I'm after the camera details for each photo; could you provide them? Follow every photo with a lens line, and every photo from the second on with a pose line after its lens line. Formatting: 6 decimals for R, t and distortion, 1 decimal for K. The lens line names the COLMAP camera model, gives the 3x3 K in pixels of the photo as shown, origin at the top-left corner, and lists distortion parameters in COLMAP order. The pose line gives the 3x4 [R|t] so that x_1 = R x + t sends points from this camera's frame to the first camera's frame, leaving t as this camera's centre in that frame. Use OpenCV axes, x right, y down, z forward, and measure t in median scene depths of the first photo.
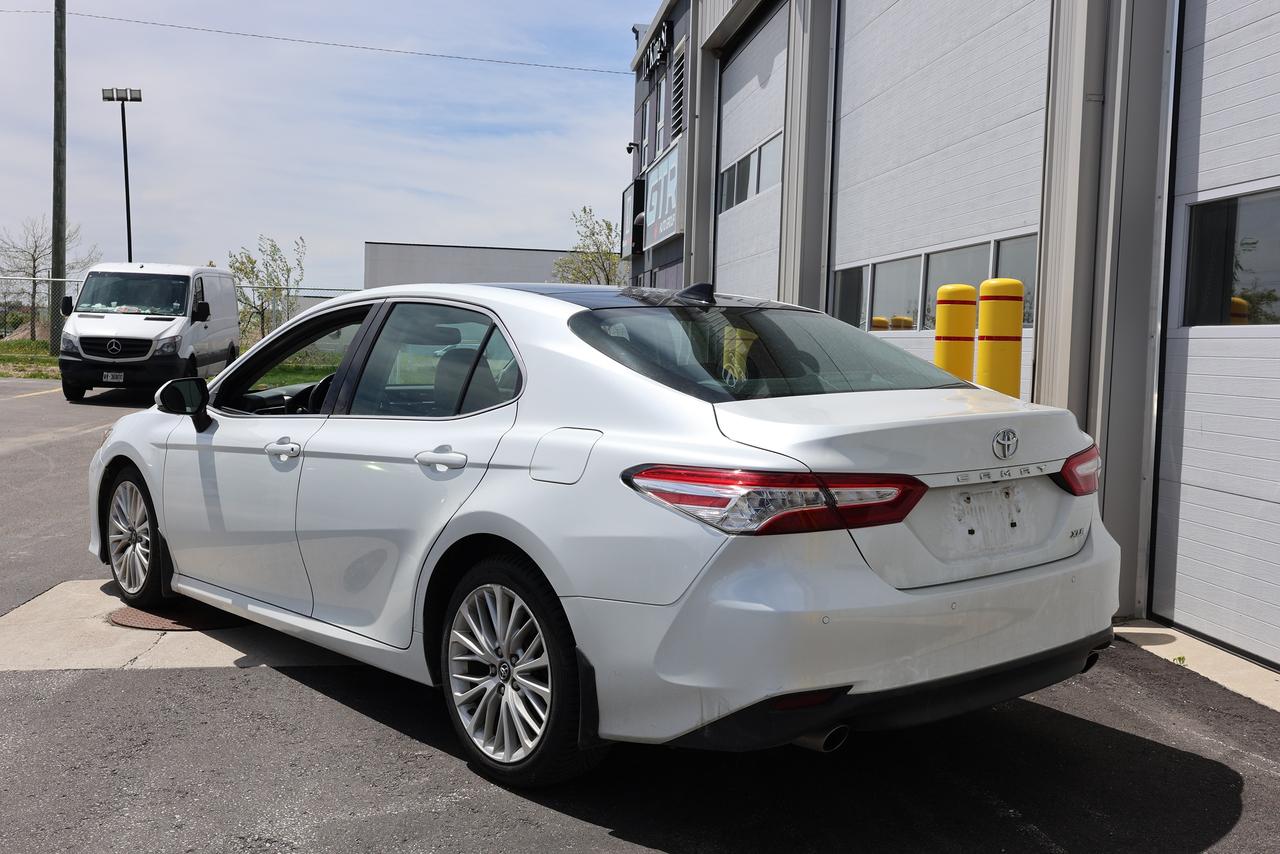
lens RADIAL K [[1378.4, 0, 640.0], [0, 1378.4, 427.0], [0, 0, 1]] dist [-0.012849, -0.010516]
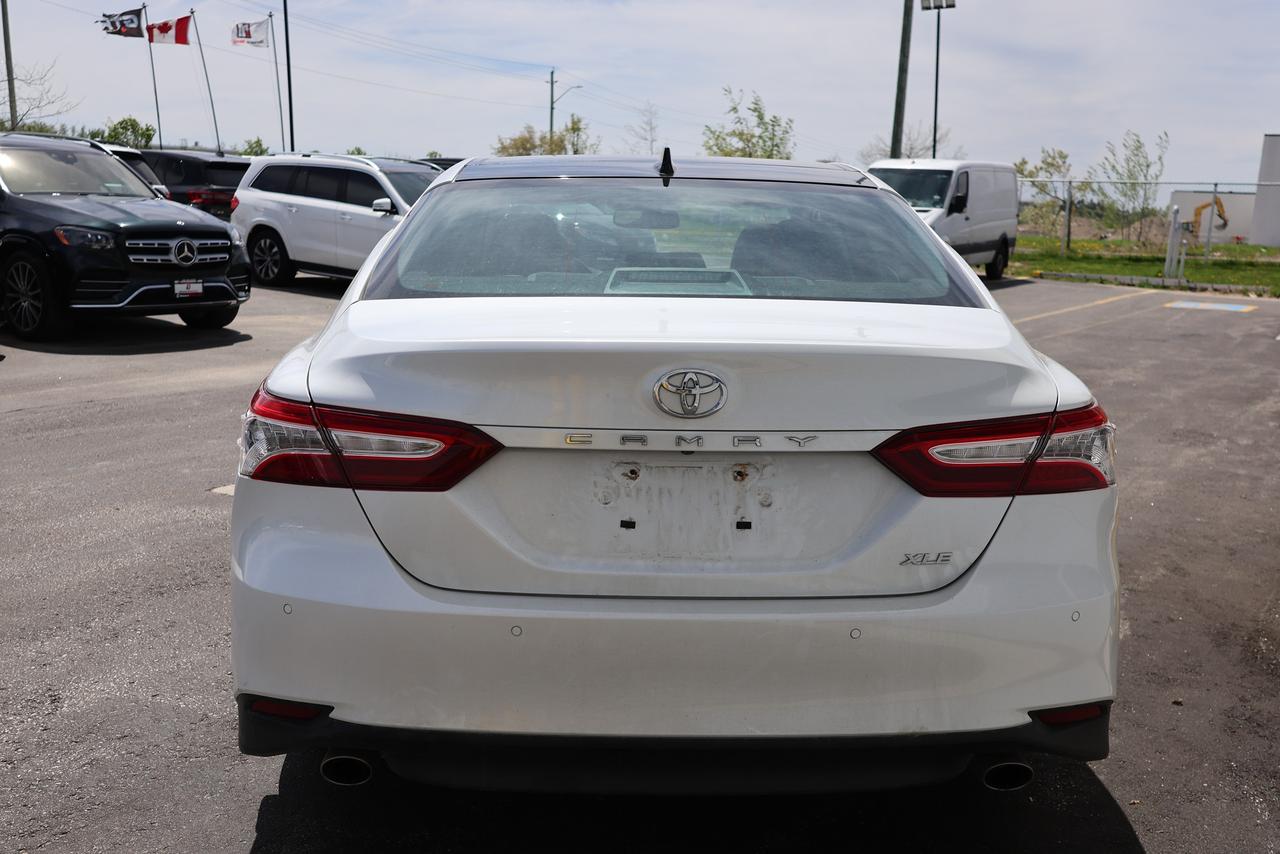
lens RADIAL K [[1207.9, 0, 640.0], [0, 1207.9, 427.0], [0, 0, 1]] dist [0.005007, -0.000465]
pose [[0.753023, 0.120061, -0.646947, 0.582447], [-0.057767, 0.991479, 0.116761, -0.033366], [0.655453, -0.050551, 0.753542, 0.564658]]
